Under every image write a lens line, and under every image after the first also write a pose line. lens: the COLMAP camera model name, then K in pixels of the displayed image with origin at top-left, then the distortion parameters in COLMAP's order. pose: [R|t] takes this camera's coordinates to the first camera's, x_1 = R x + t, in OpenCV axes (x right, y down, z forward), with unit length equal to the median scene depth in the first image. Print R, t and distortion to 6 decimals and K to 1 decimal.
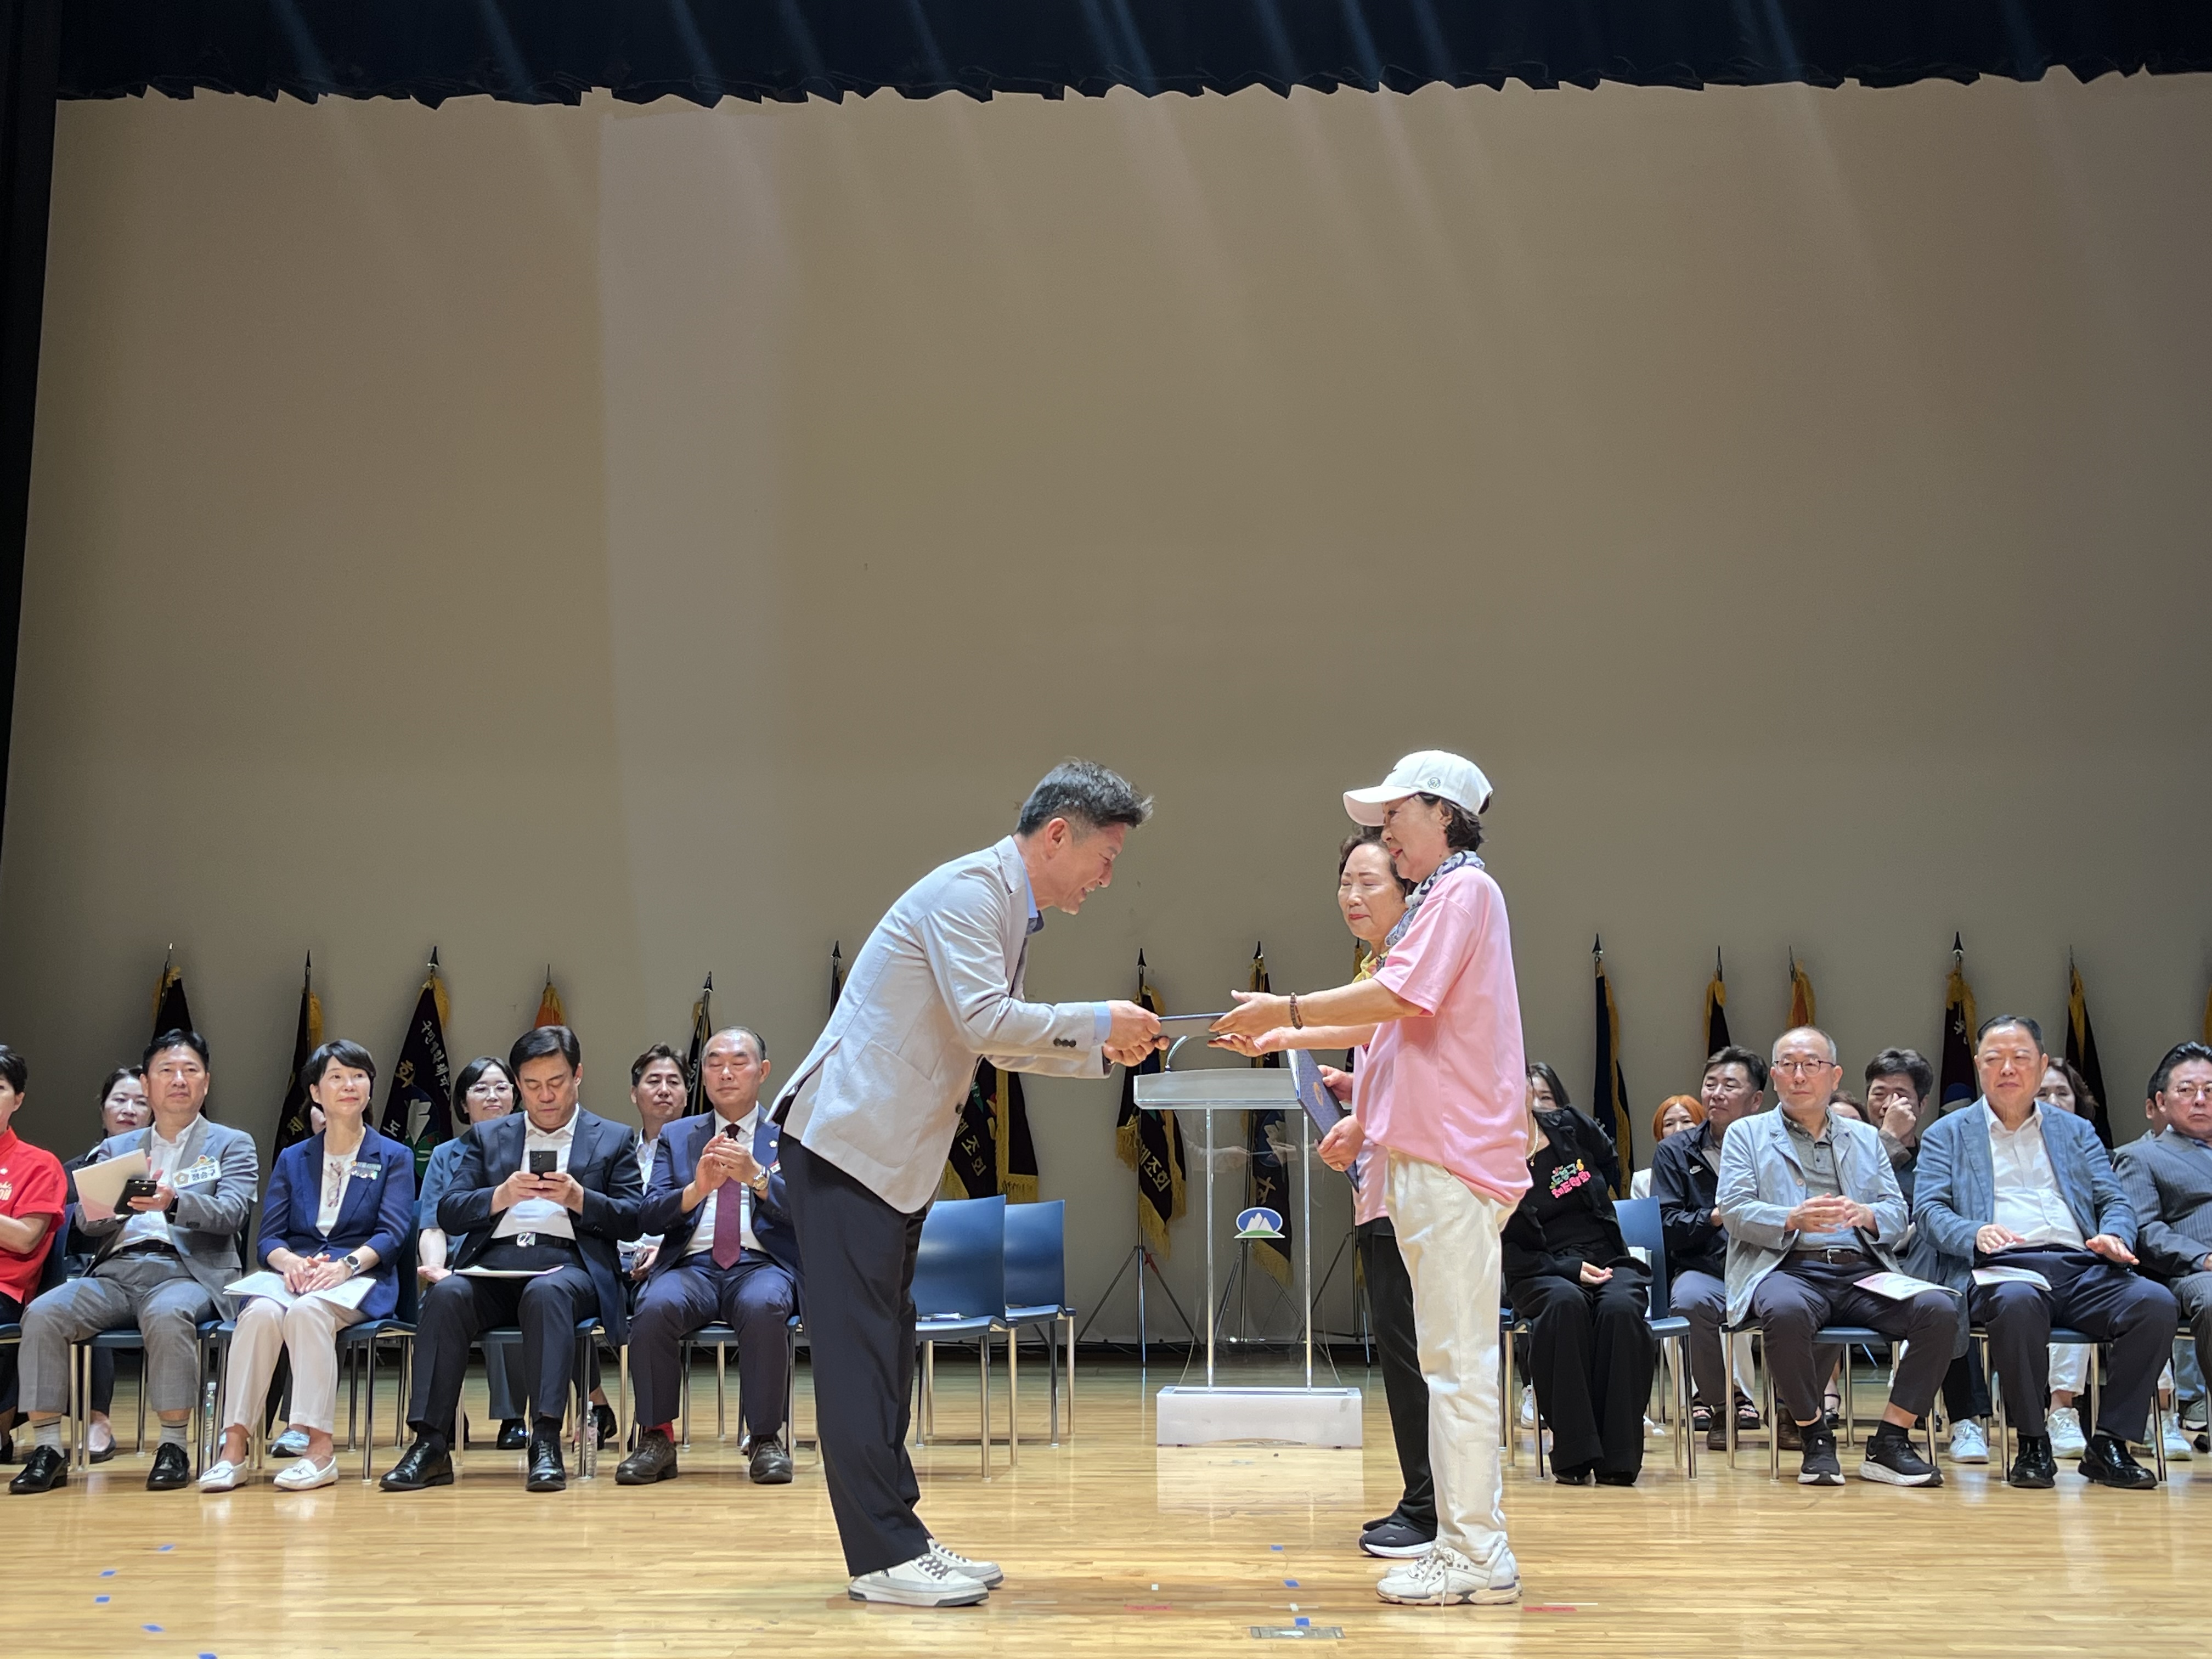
lens RADIAL K [[2487.7, 0, 1106.0], [0, 2487.7, 829.5], [0, 0, 1]] dist [-0.004774, 0.015517]
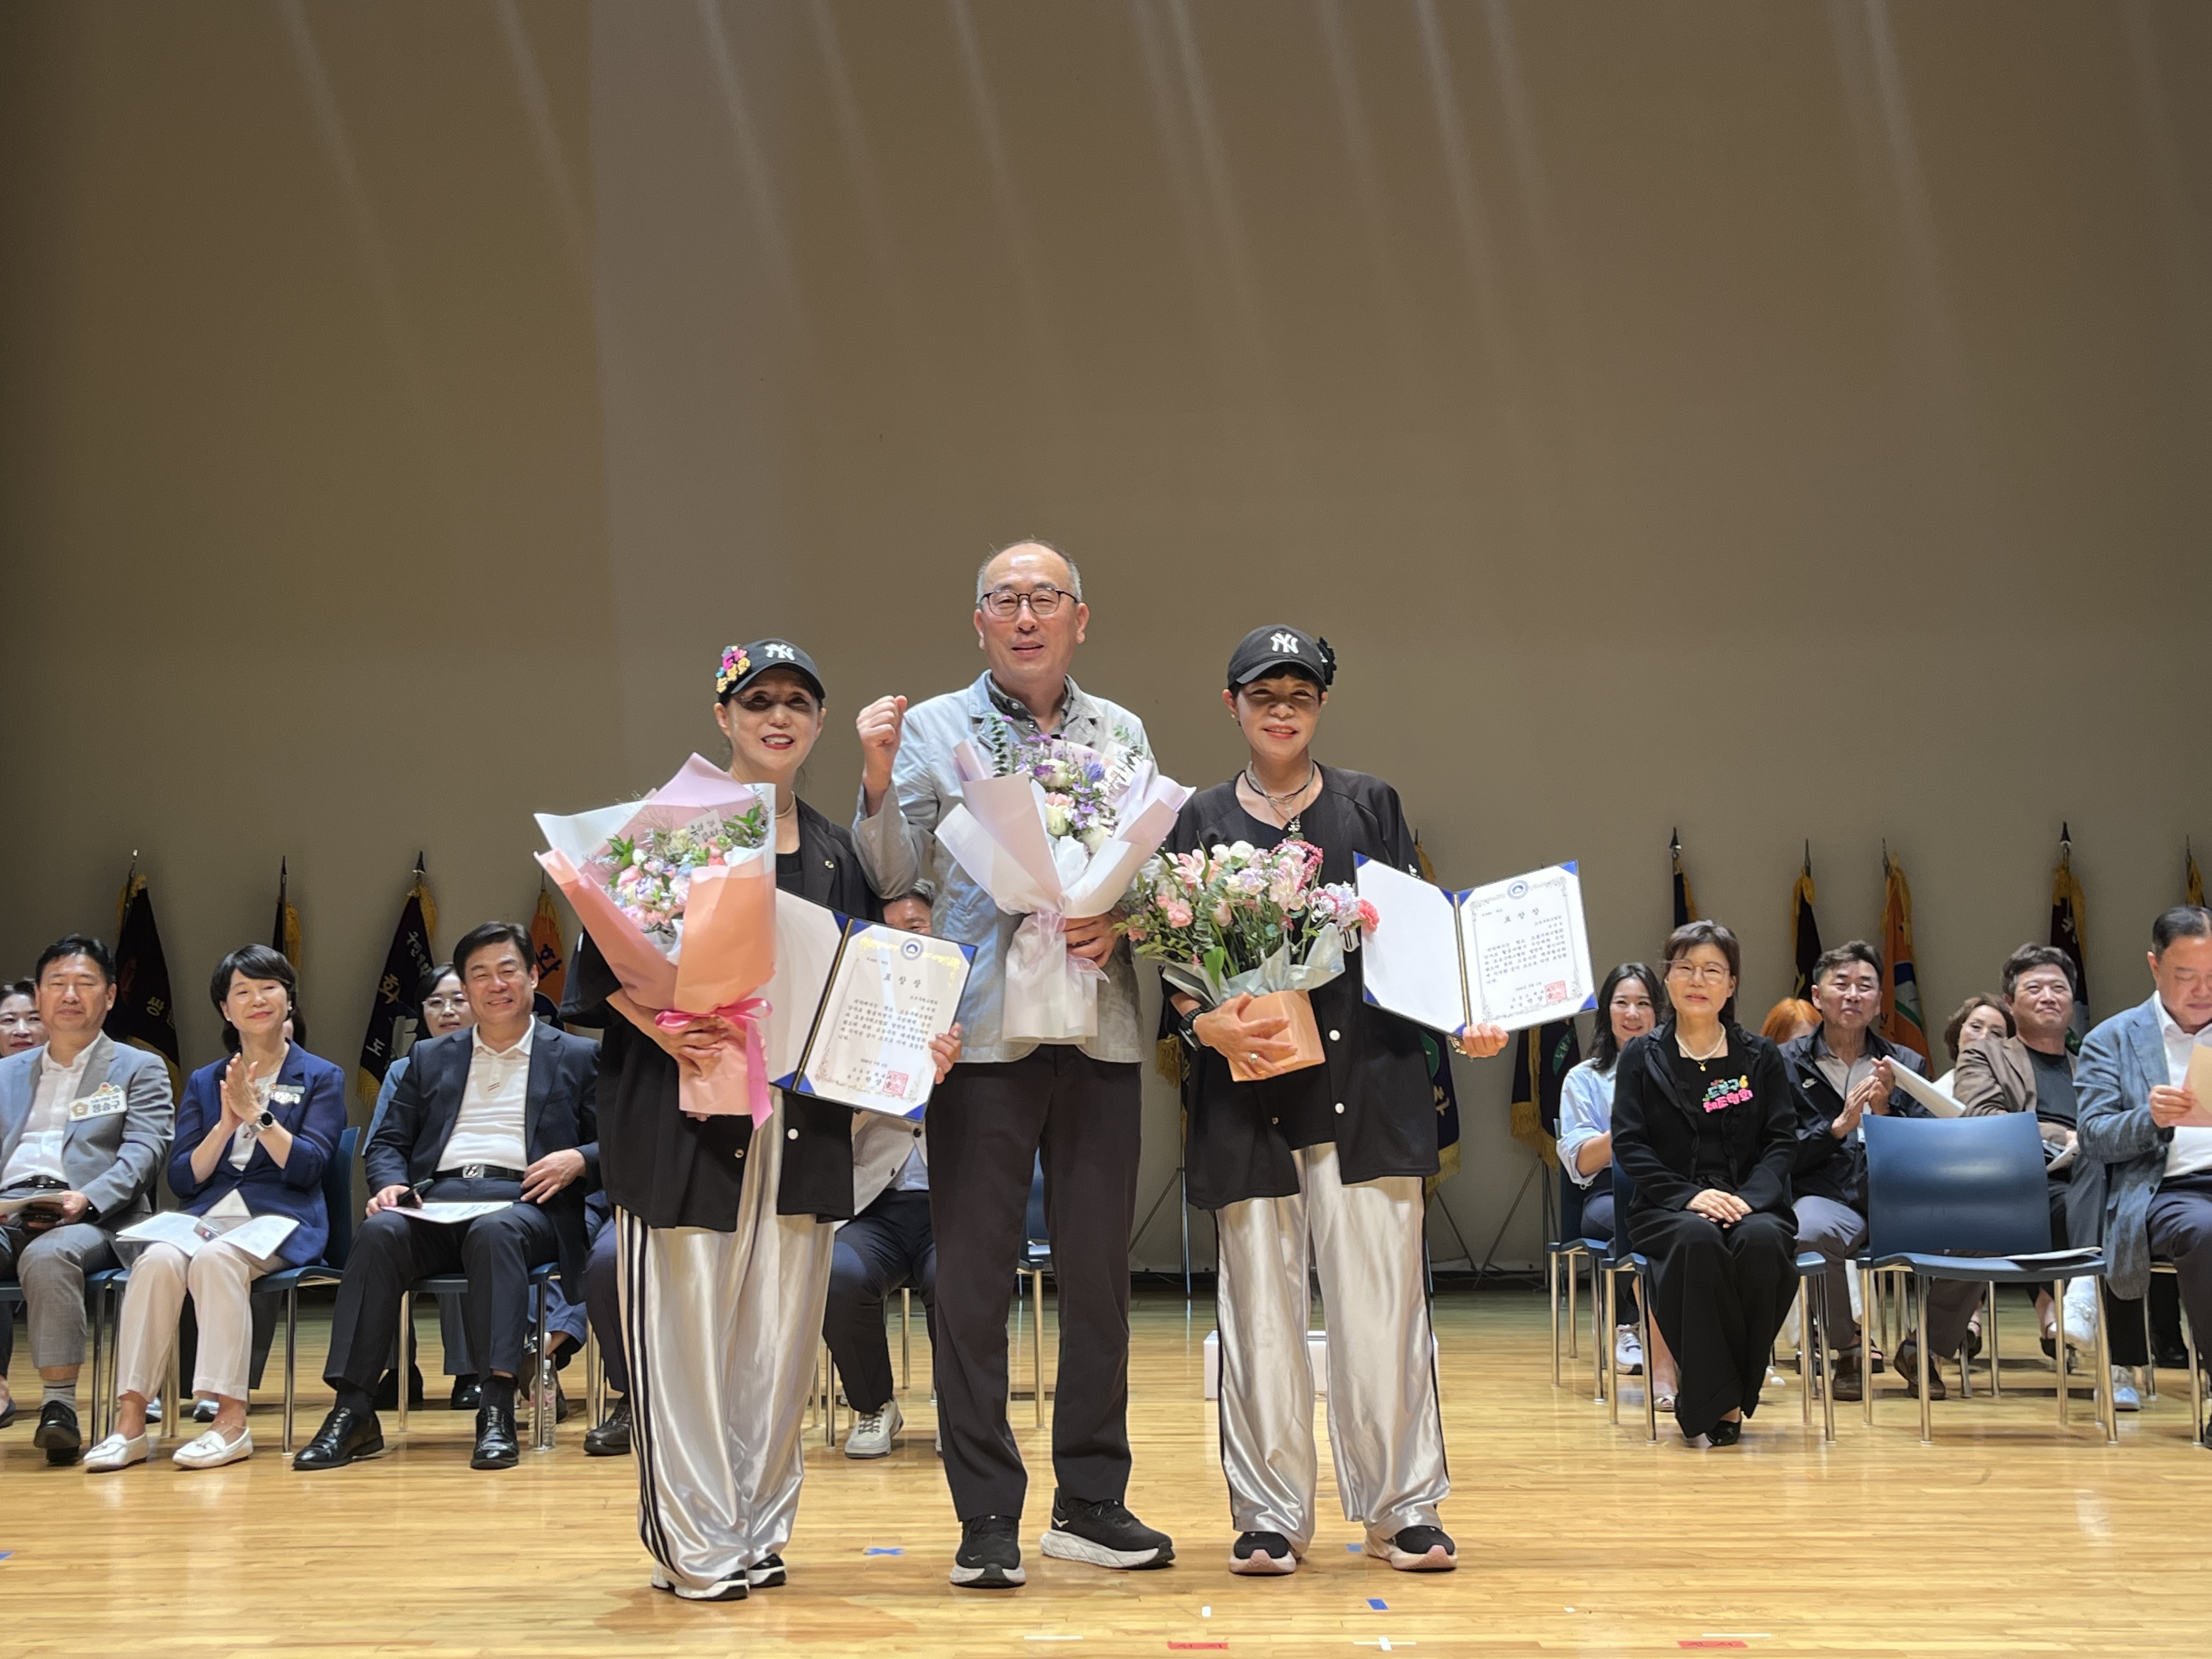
lens RADIAL K [[2487.7, 0, 1106.0], [0, 2487.7, 829.5], [0, 0, 1]] dist [-0.004774, 0.015517]
pose [[0.999841, -0.009118, -0.015320, 0.001271], [0.009632, 0.999380, 0.033857, 0.019089], [0.015002, -0.033999, 0.999309, 0.147882]]
